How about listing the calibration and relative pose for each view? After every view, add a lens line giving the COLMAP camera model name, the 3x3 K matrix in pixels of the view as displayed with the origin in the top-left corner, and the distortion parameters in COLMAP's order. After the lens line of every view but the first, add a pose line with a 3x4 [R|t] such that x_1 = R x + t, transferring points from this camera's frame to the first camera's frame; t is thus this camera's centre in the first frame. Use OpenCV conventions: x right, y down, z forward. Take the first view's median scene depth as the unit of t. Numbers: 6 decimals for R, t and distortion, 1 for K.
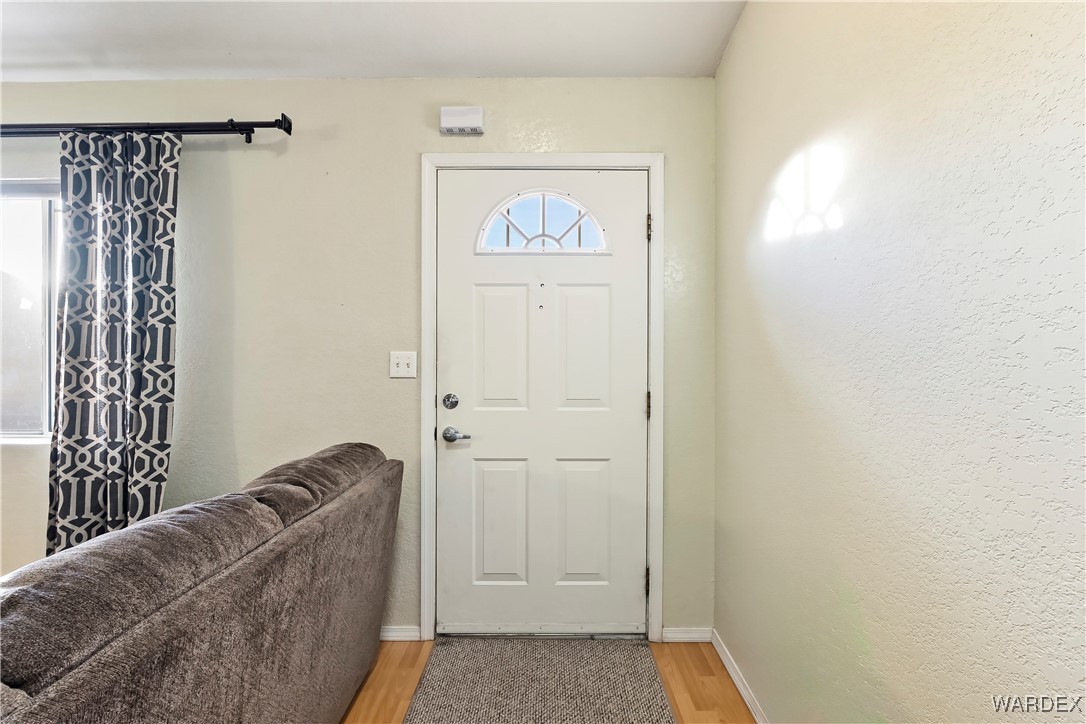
lens RADIAL K [[497.0, 0, 541.4], [0, 497.0, 358.5], [0, 0, 1]] dist [-0.002227, 0.000197]
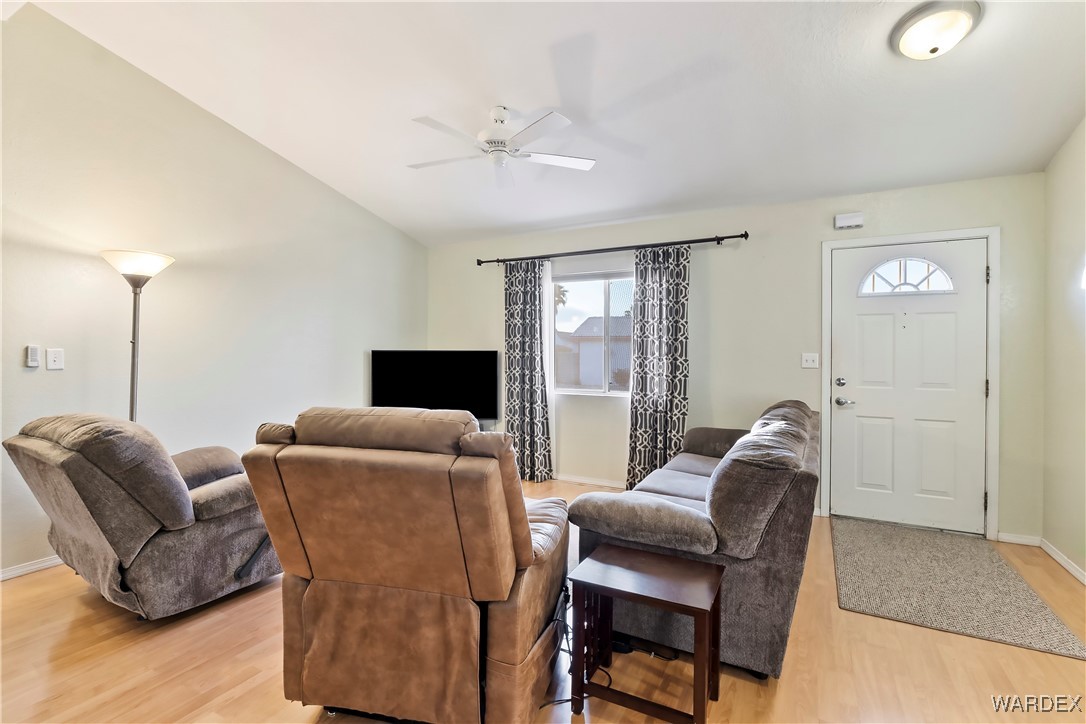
lens RADIAL K [[497.0, 0, 547.2], [0, 497.0, 352.6], [0, 0, 1]] dist [-0.002227, 0.000197]
pose [[0.888883, 0.004937, -0.458107, -0.302598], [-0.008230, 0.999953, -0.005194, 0.000206], [0.458060, 0.008387, 0.888882, -1.032486]]
